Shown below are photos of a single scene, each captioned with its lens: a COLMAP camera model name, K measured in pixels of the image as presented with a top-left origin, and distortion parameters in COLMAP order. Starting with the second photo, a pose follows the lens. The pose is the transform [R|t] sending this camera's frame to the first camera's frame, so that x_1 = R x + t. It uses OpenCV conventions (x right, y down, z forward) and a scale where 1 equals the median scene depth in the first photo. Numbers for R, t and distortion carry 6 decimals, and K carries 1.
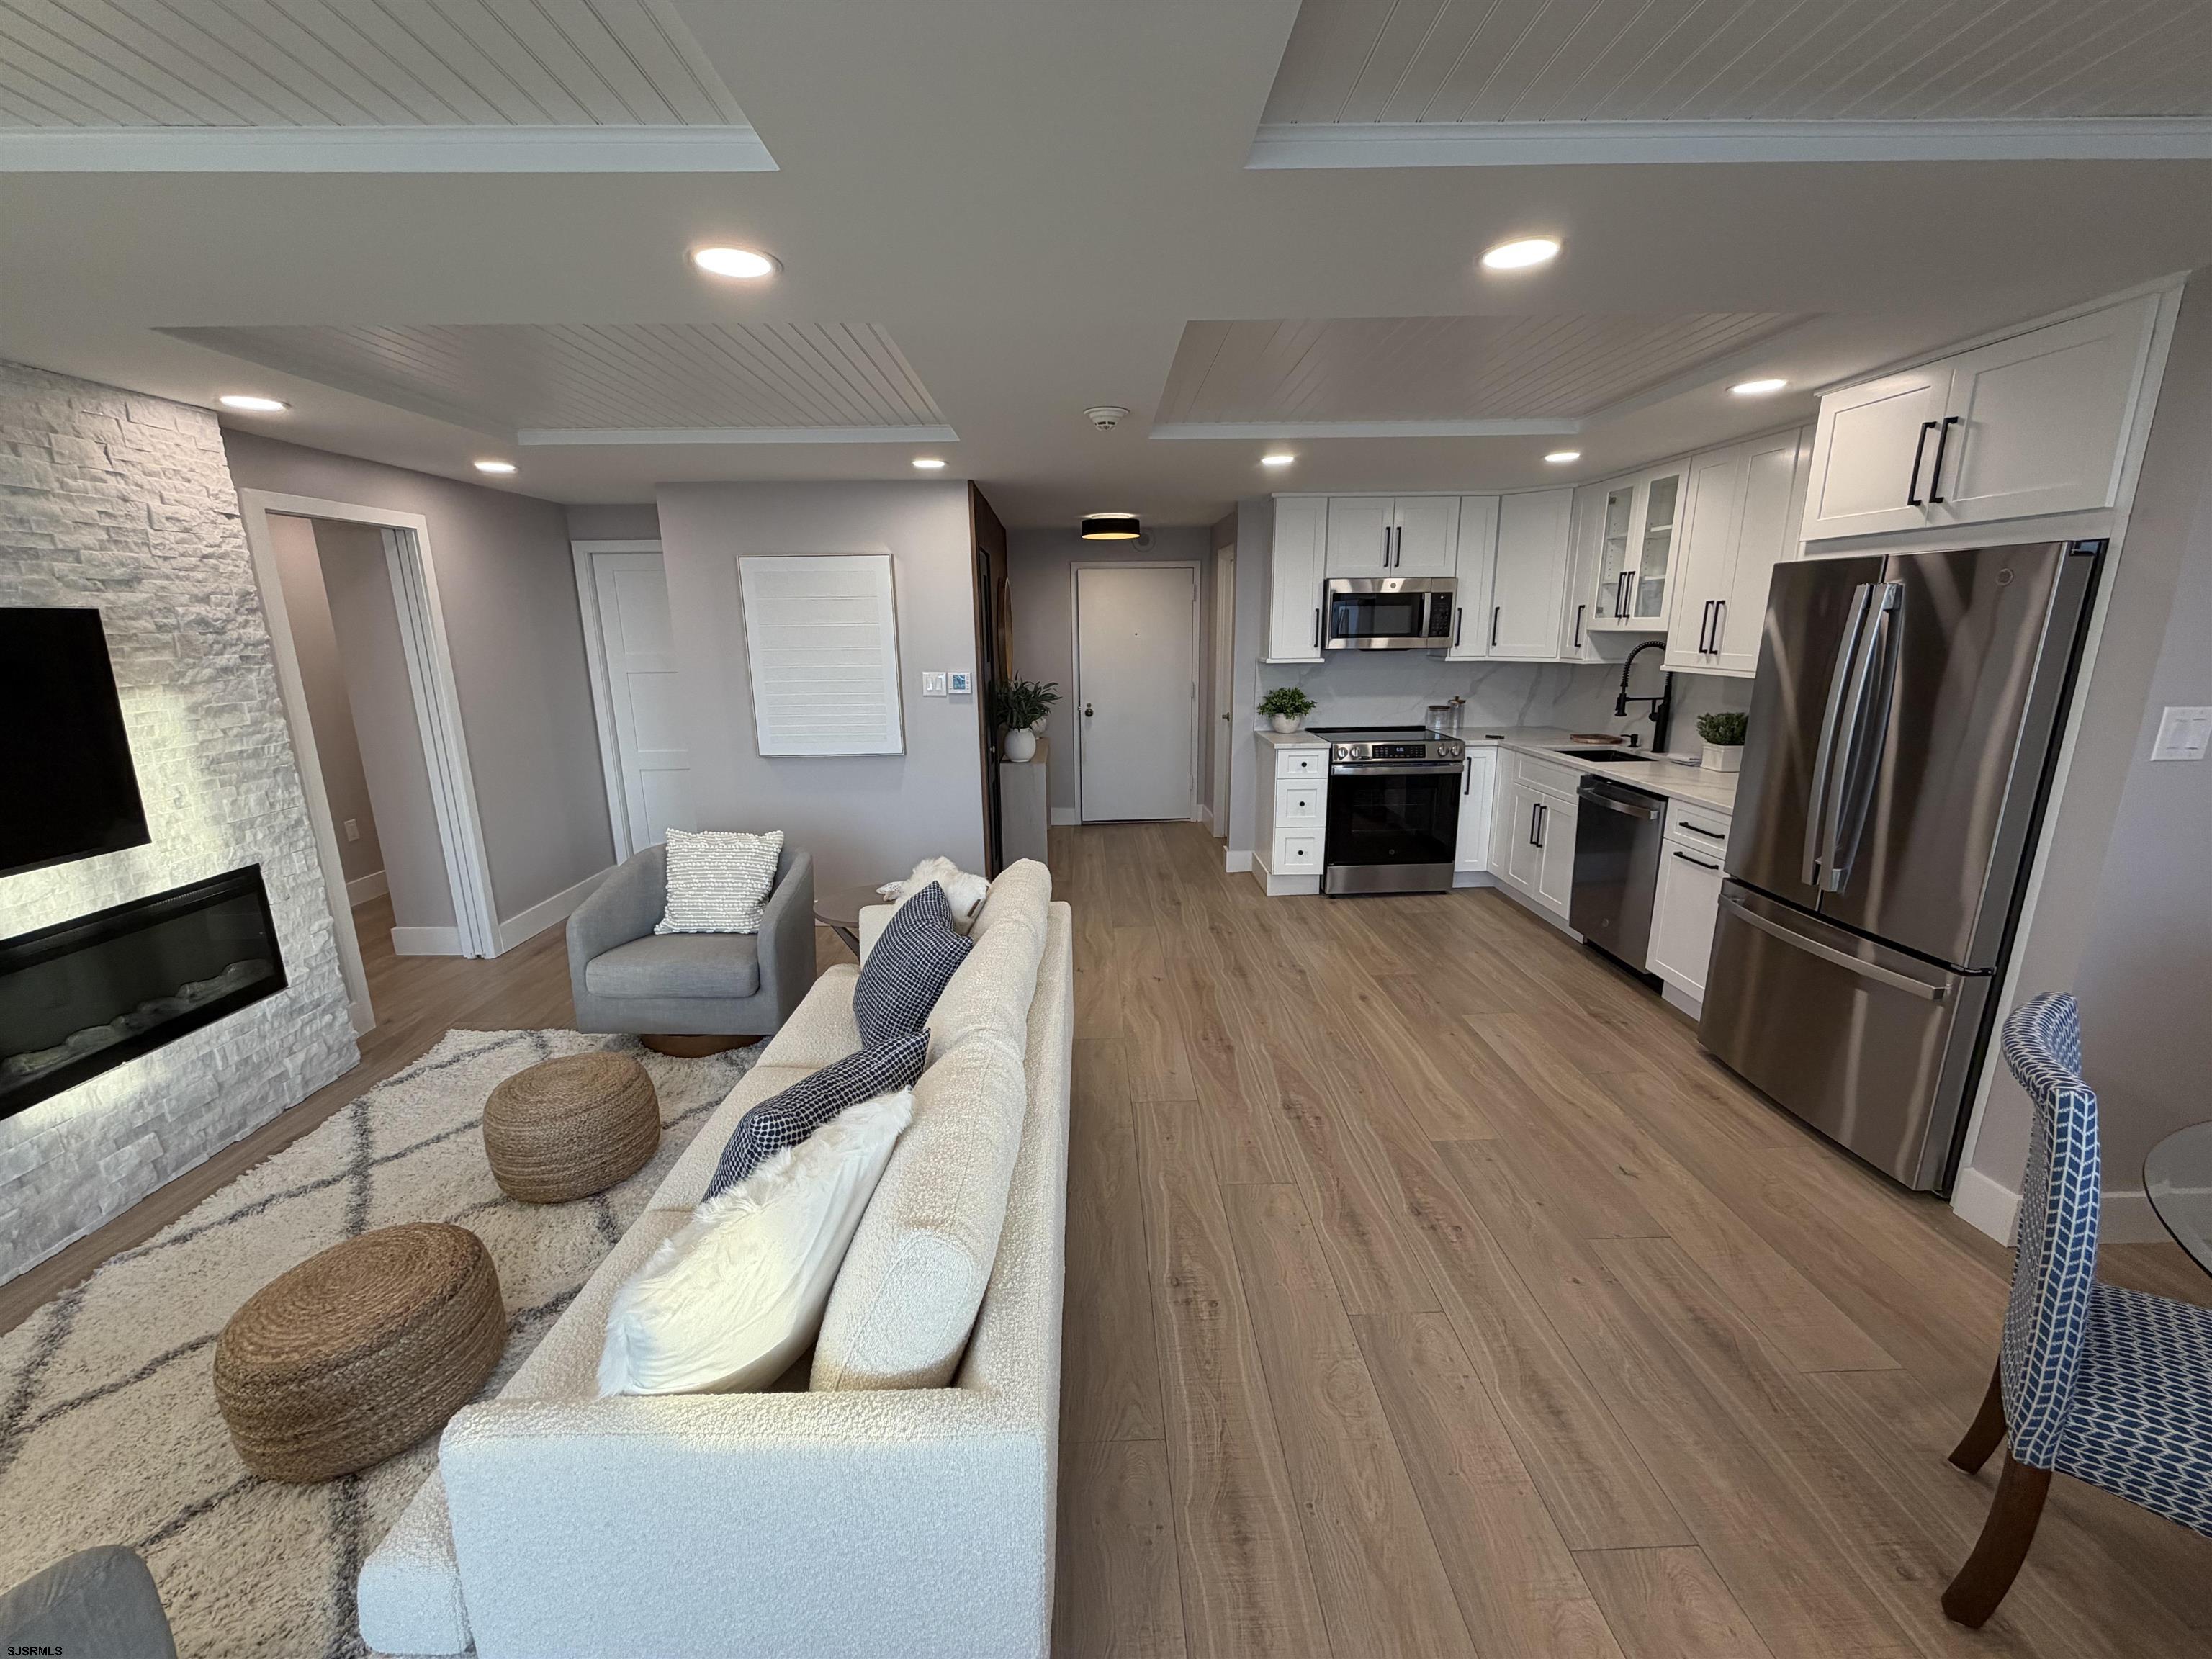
lens RADIAL K [[879.7, 0, 1101.3], [0, 879.7, 830.4], [0, 0, 1]] dist [0.001138, -0.000727]
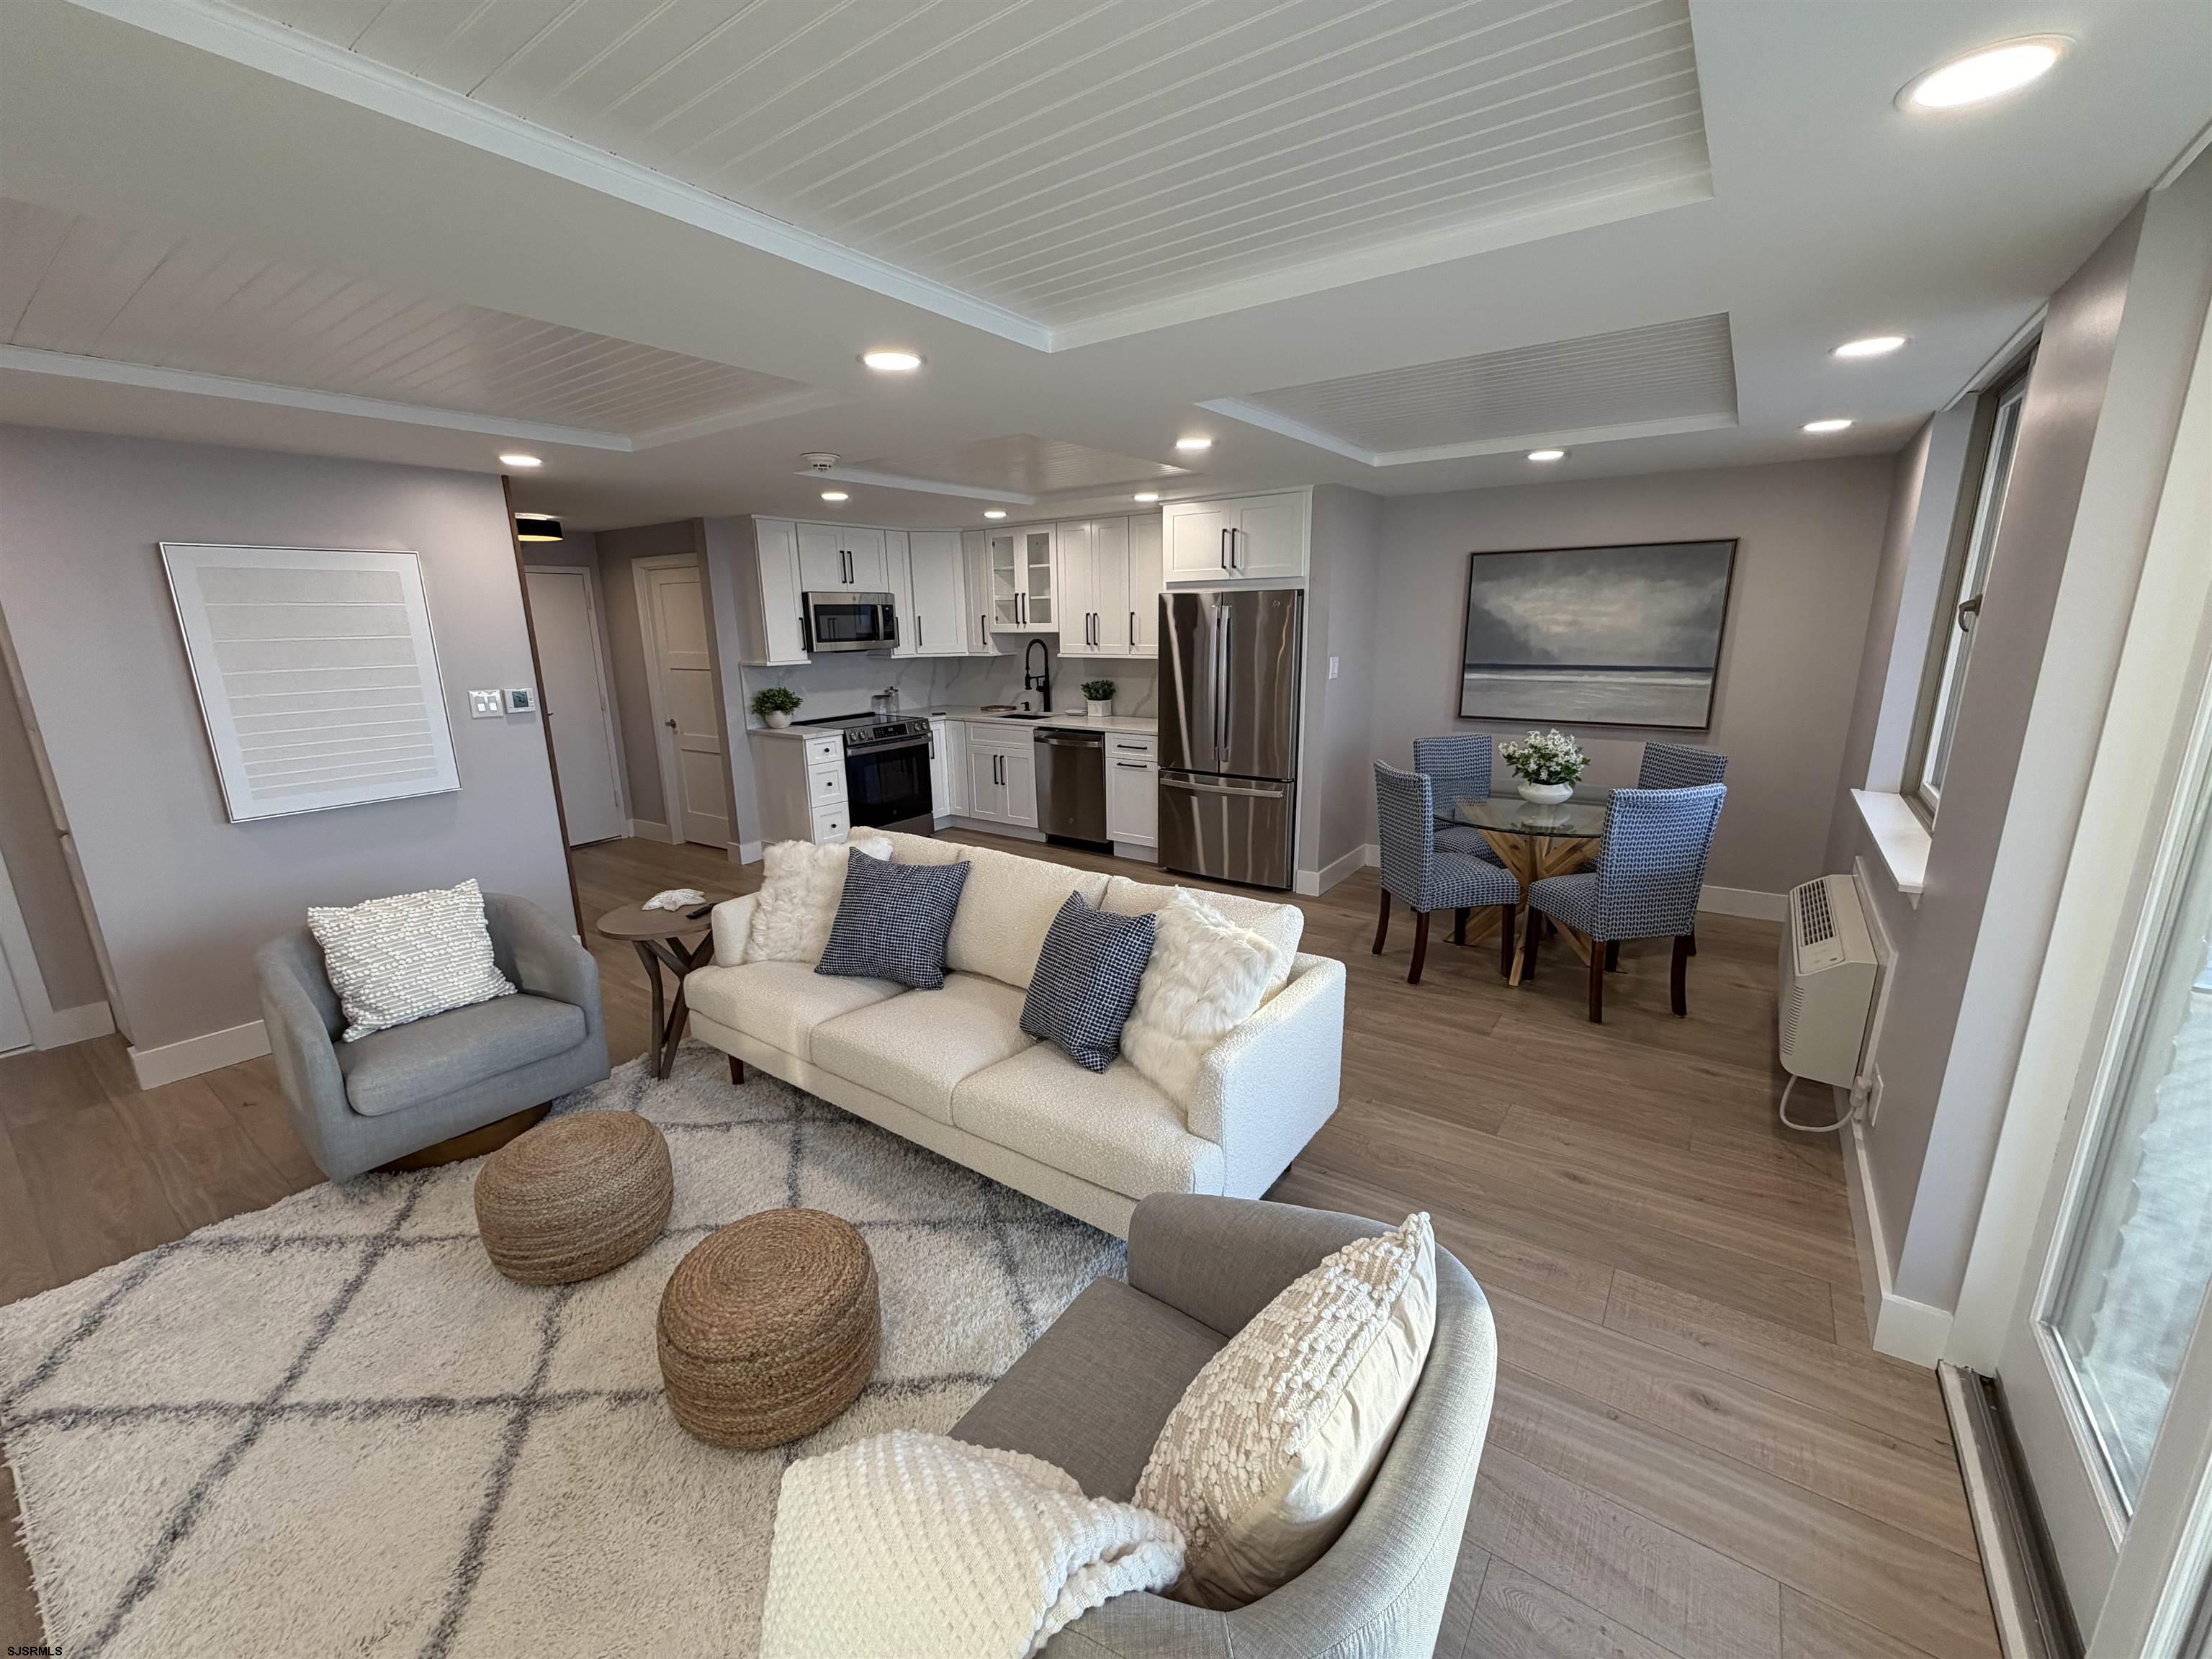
lens RADIAL K [[879.7, 0, 1101.3], [0, 879.7, 830.4], [0, 0, 1]] dist [0.001138, -0.000727]
pose [[0.600395, -0.187120, 0.777504, -0.795096], [0.193890, 0.977292, 0.085478, 0.000212], [-0.775843, 0.099430, 0.623042, -0.003197]]
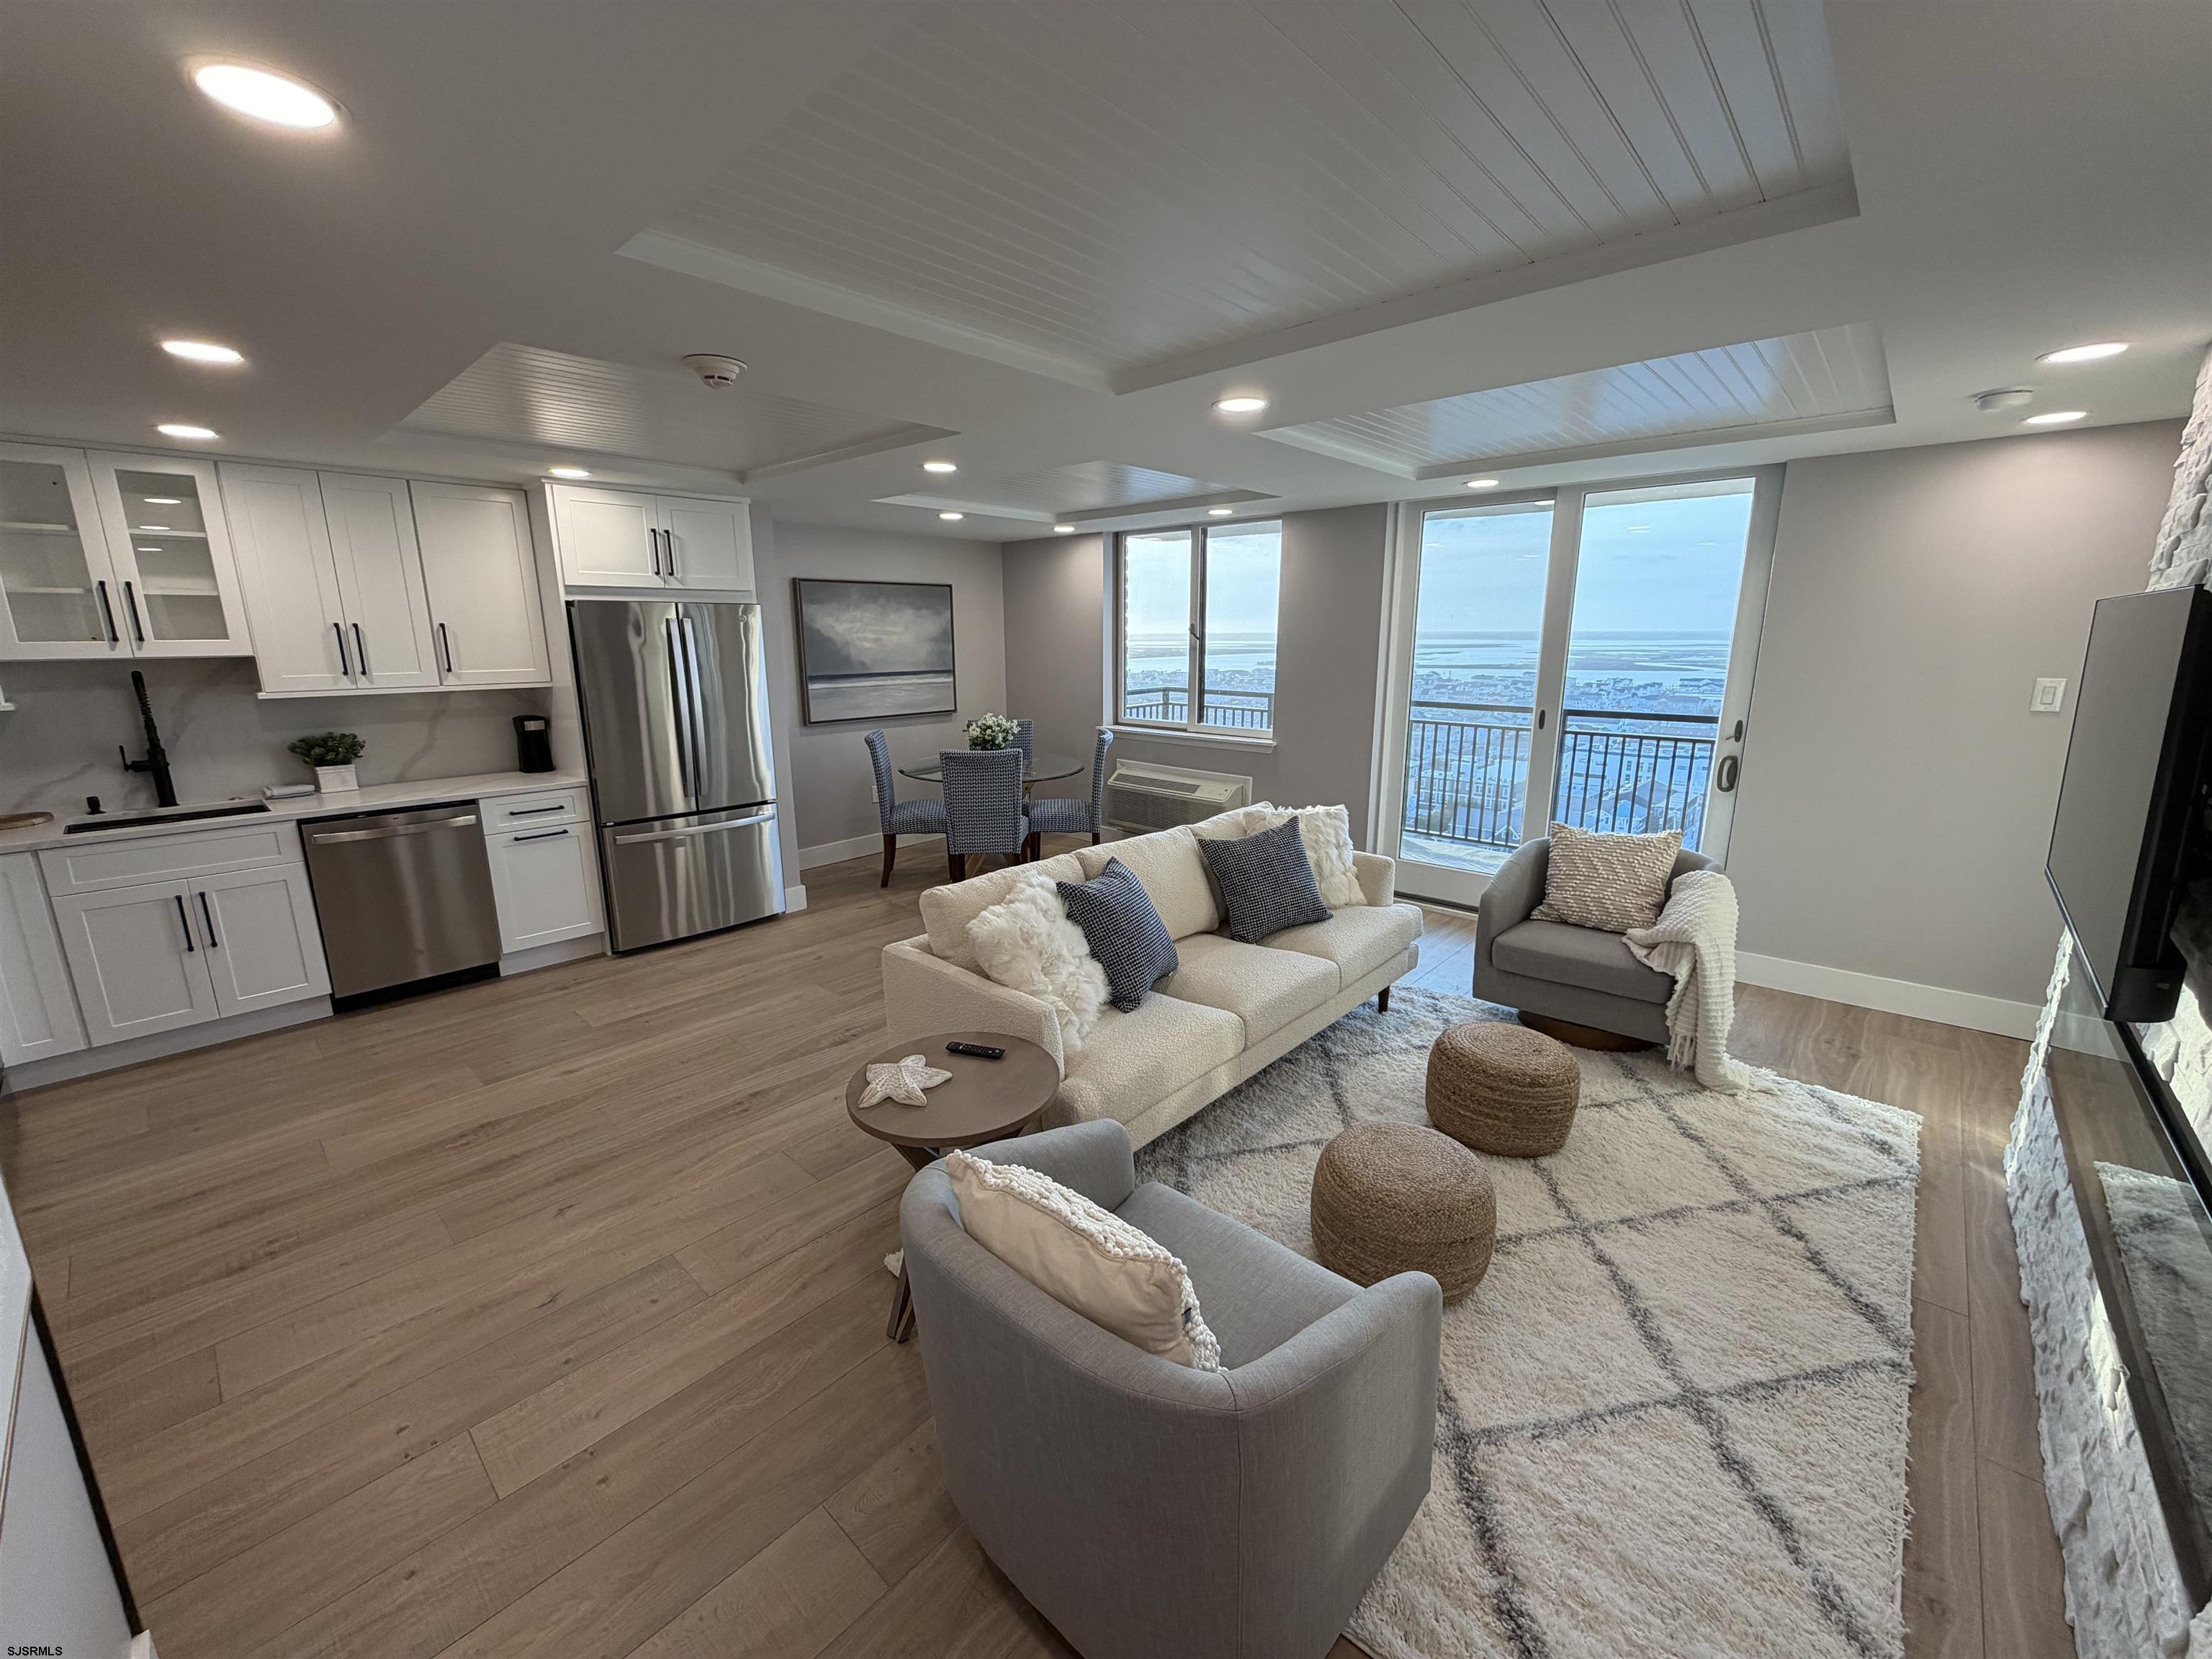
lens RADIAL K [[879.7, 0, 1101.3], [0, 879.7, 830.4], [0, 0, 1]] dist [0.001138, -0.000727]
pose [[-0.719395, -0.139180, 0.680514, -0.807158], [0.172870, 0.913017, 0.369479, -0.325870], [-0.672745, 0.383443, -0.632760, 1.400805]]
